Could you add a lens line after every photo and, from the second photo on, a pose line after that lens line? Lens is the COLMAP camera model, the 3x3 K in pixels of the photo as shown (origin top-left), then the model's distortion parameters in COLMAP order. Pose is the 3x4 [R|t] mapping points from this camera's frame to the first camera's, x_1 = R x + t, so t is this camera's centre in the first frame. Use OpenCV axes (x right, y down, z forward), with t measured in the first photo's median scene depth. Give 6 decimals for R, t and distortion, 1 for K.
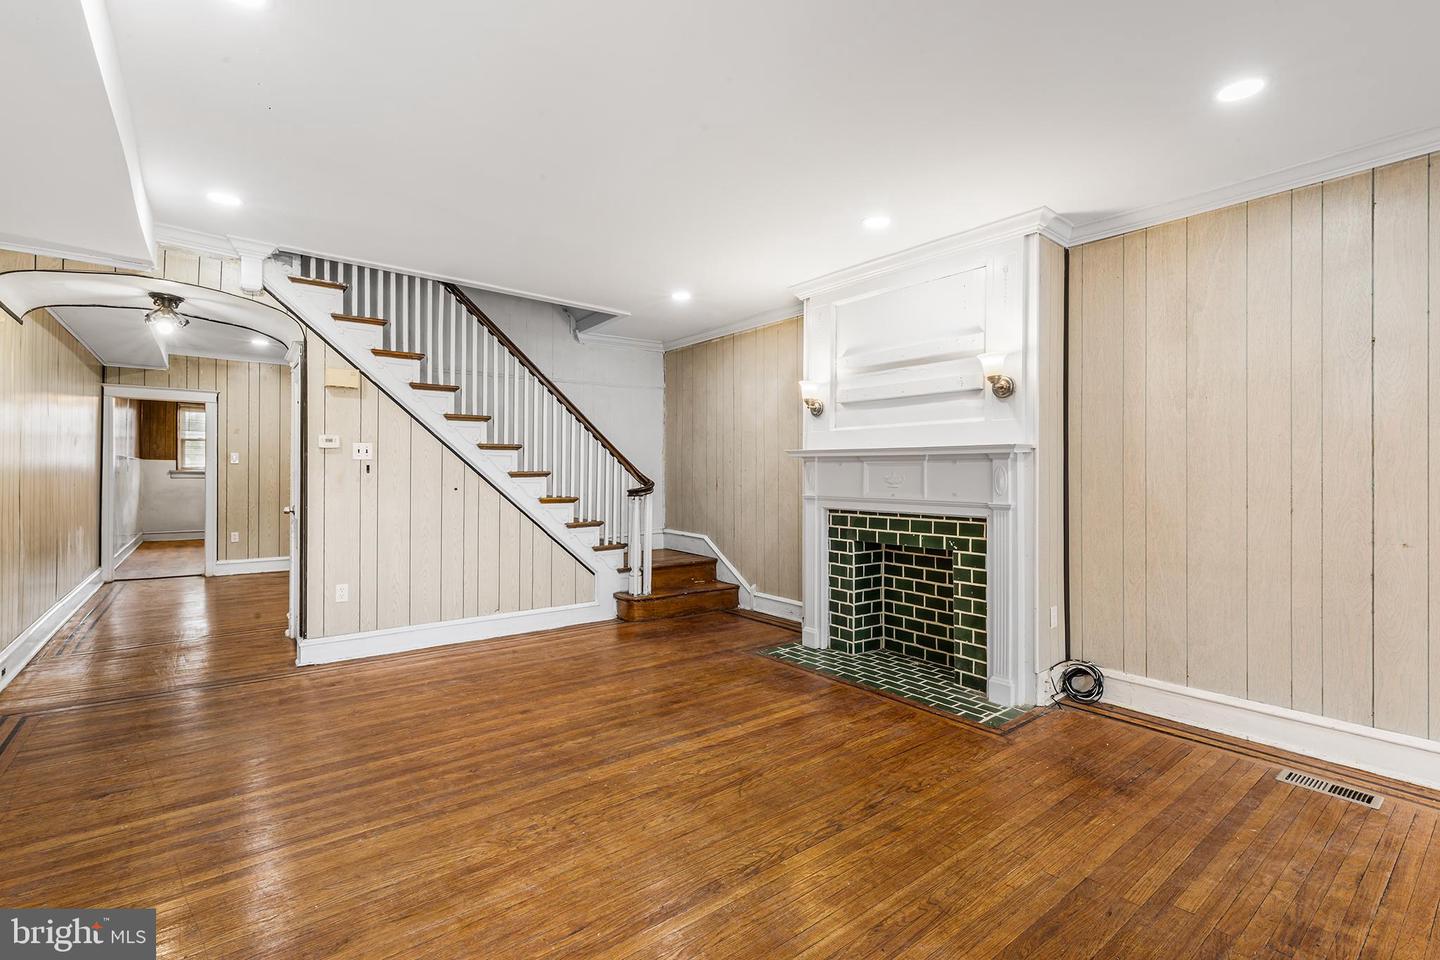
lens RADIAL K [[645.0, 0, 721.0], [0, 645.0, 475.9], [0, 0, 1]] dist [-0.000204, -0.000126]
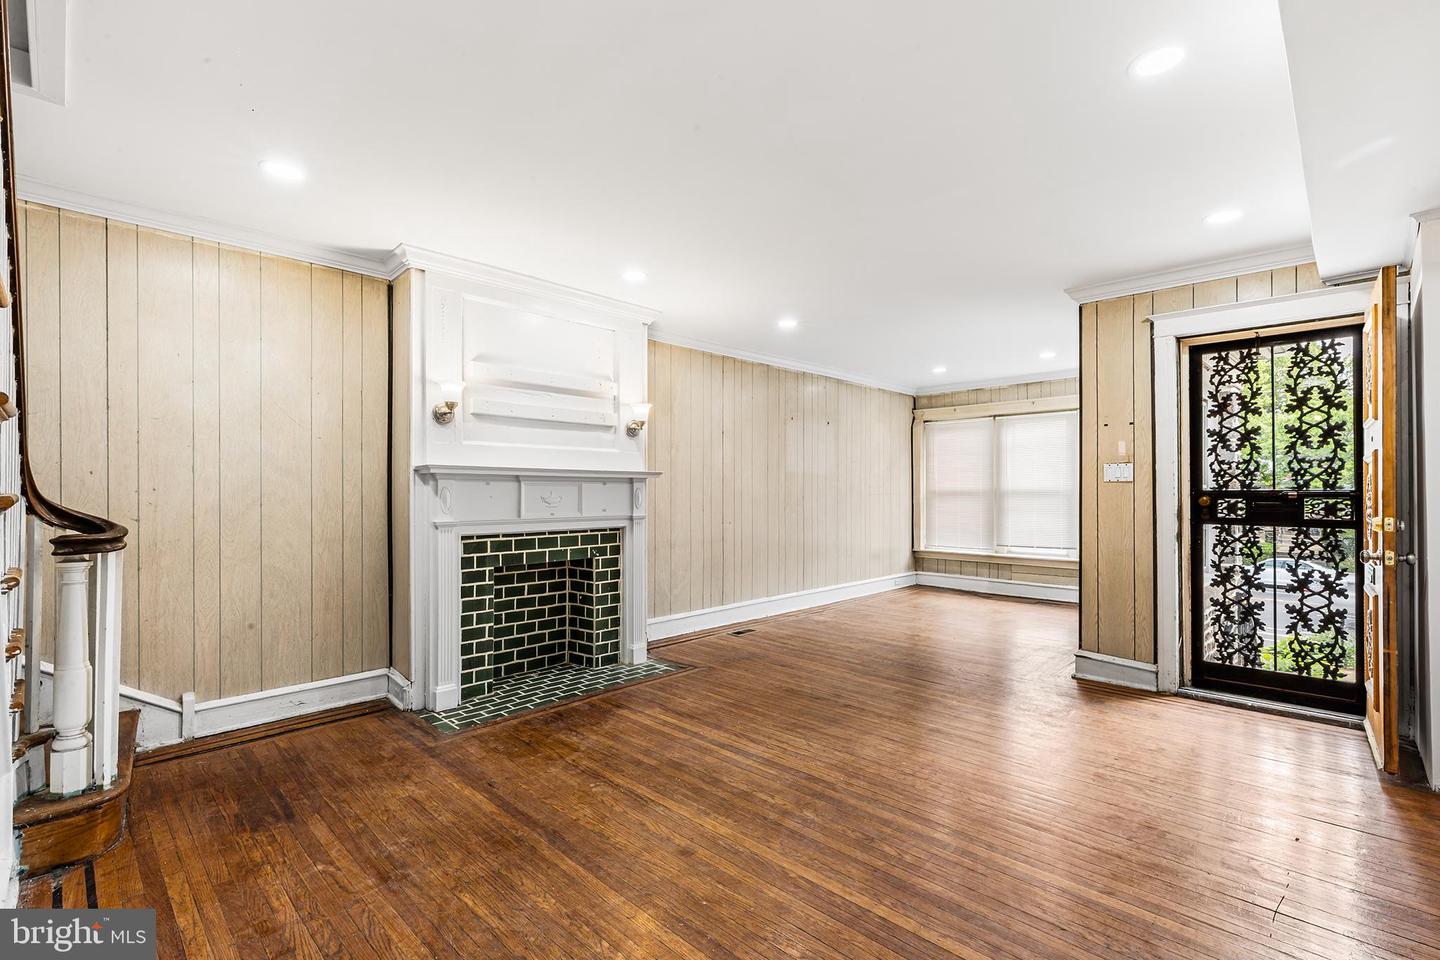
lens RADIAL K [[645.2, 0, 720.7], [0, 645.2, 491.8], [0, 0, 1]] dist [0.002592, 0.000074]
pose [[-0.132268, -0.003595, 0.991207, -0.801964], [0.005911, 0.999973, 0.004415, -0.009478], [-0.991196, 0.006443, -0.132243, 0.866153]]
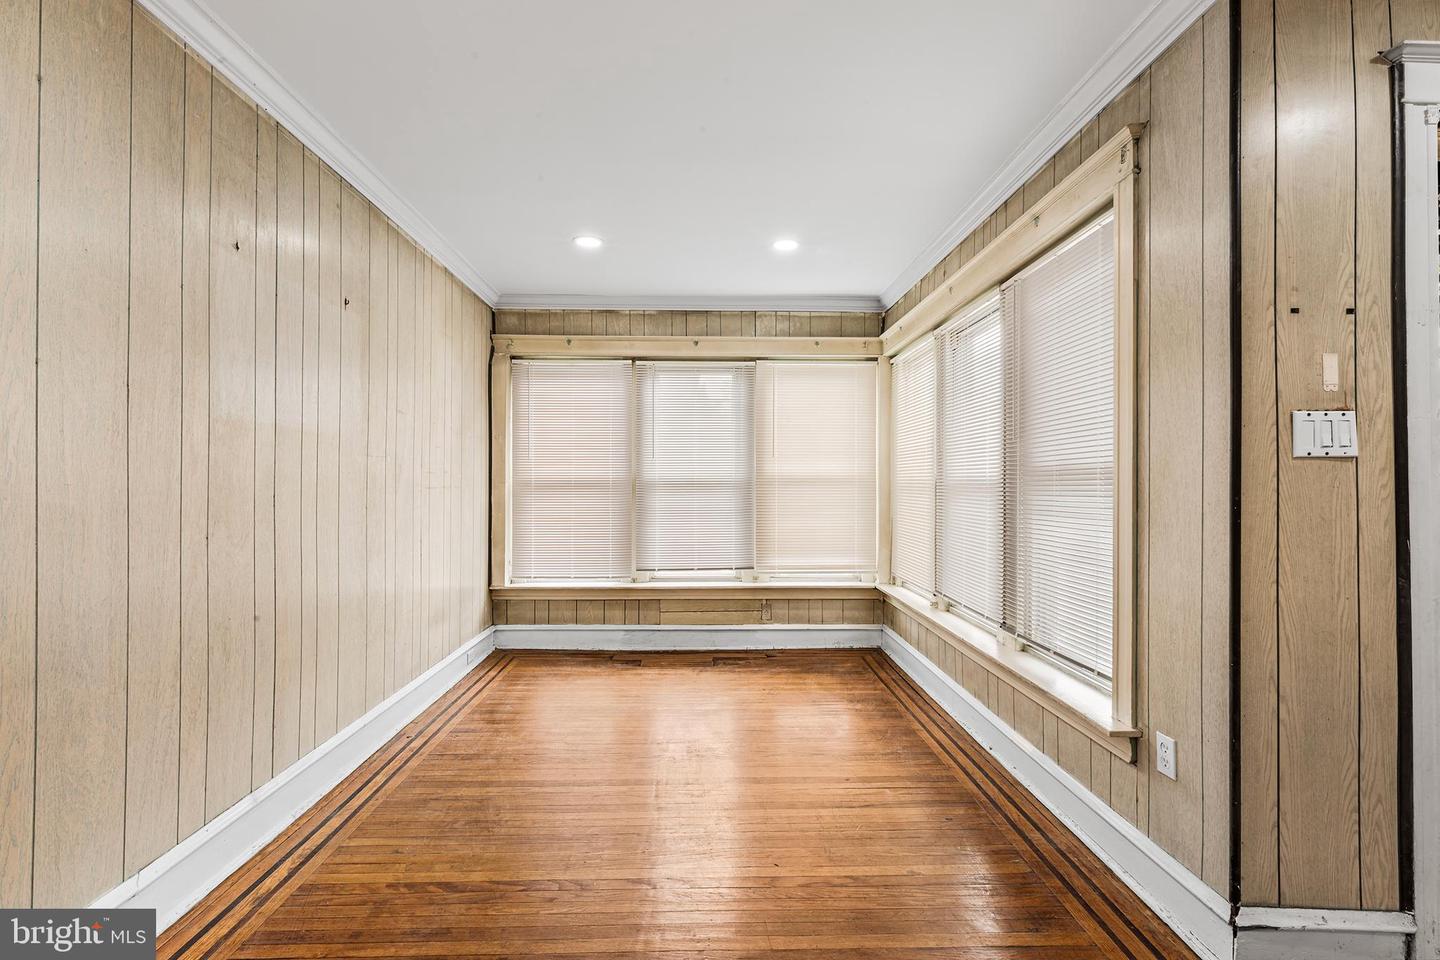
lens RADIAL K [[645.0, 0, 721.0], [0, 645.0, 475.9], [0, 0, 1]] dist [-0.000204, -0.000126]
pose [[-0.804899, 0.001045, 0.593411, 0.211569], [-0.001385, 0.999992, -0.003639, -0.003838], [-0.593410, -0.003751, -0.804891, 0.645143]]
